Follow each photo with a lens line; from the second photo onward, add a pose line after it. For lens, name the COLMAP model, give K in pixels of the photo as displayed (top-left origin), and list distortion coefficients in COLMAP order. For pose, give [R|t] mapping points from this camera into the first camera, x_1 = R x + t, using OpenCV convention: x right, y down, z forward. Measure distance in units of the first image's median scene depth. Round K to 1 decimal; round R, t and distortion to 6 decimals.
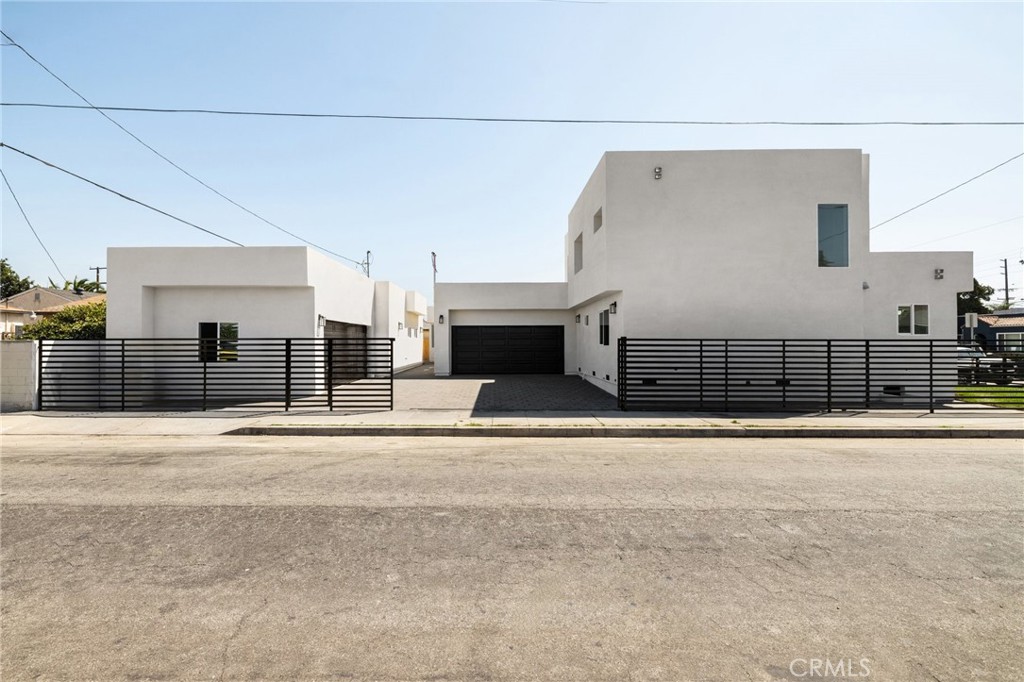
lens RADIAL K [[426.1, 0, 486.8], [0, 426.1, 334.3], [0, 0, 1]] dist [0.001128, 0.000178]
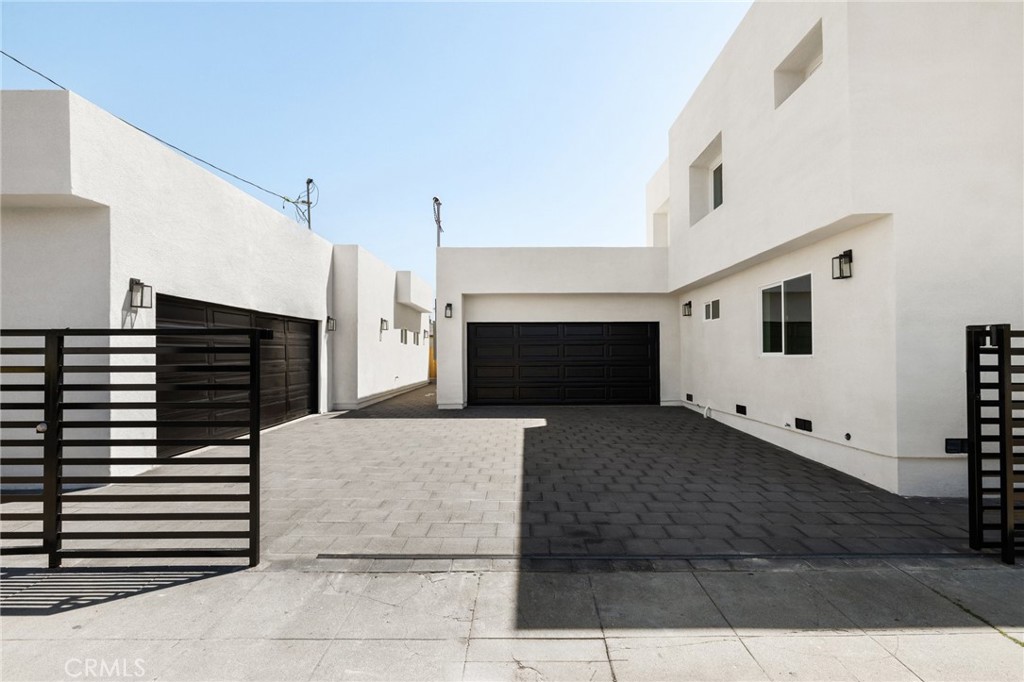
lens RADIAL K [[459.8, 0, 520.4], [0, 459.8, 347.3], [0, 0, 1]] dist [-0.002908, 0.000001]
pose [[0.999853, -0.001387, 0.017071, -0.021508], [0.001322, 0.999992, 0.003794, 0.012202], [-0.017076, -0.003771, 0.999847, 0.380974]]
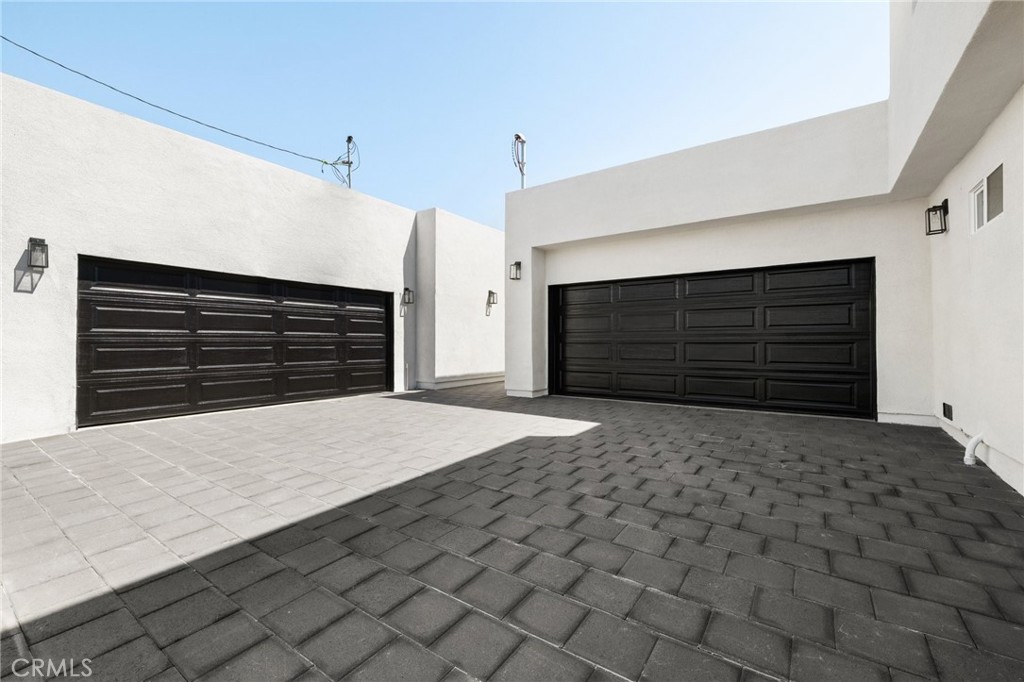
lens RADIAL K [[426.1, 0, 512.9], [0, 426.1, 339.5], [0, 0, 1]] dist [0.001128, 0.000178]
pose [[0.833830, -0.001559, -0.552019, 0.138591], [0.008294, 0.999919, 0.009703, 0.033006], [0.551959, -0.012669, 0.833775, 0.626528]]
